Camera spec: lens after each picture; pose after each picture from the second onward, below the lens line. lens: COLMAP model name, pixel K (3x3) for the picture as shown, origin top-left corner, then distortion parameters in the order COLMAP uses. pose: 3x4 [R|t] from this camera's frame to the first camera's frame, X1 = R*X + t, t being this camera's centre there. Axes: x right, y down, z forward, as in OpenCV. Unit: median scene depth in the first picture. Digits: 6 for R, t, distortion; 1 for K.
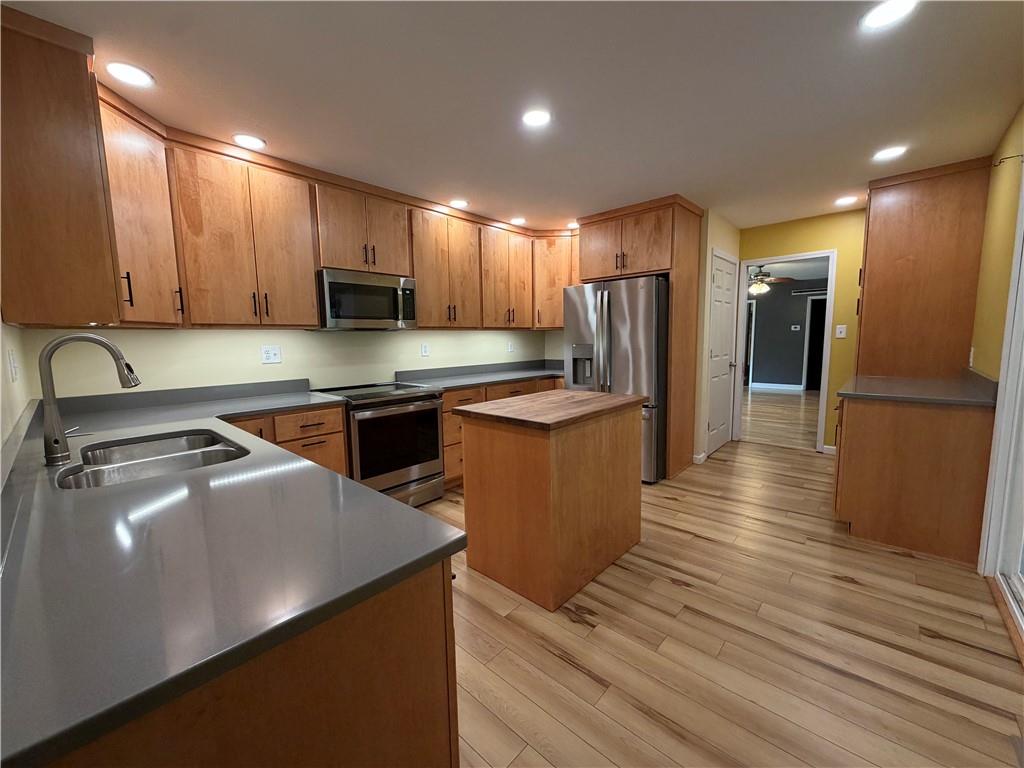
lens RADIAL K [[408.2, 0, 510.1], [0, 408.2, 382.4], [0, 0, 1]] dist [0.001898, 0.000109]
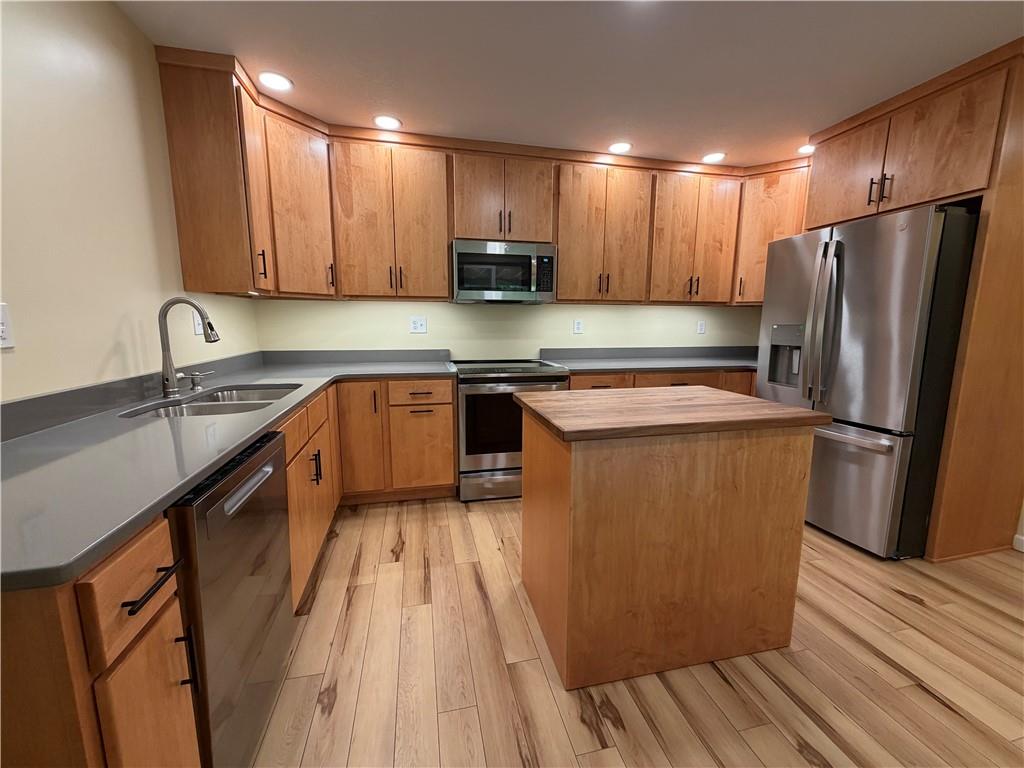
lens RADIAL K [[408.2, 0, 510.1], [0, 408.2, 382.4], [0, 0, 1]] dist [0.001898, 0.000109]
pose [[0.826294, 0.106604, -0.553059, 0.212275], [-0.080563, 0.994198, 0.071270, -0.011841], [0.557448, -0.014334, 0.830088, 0.208449]]
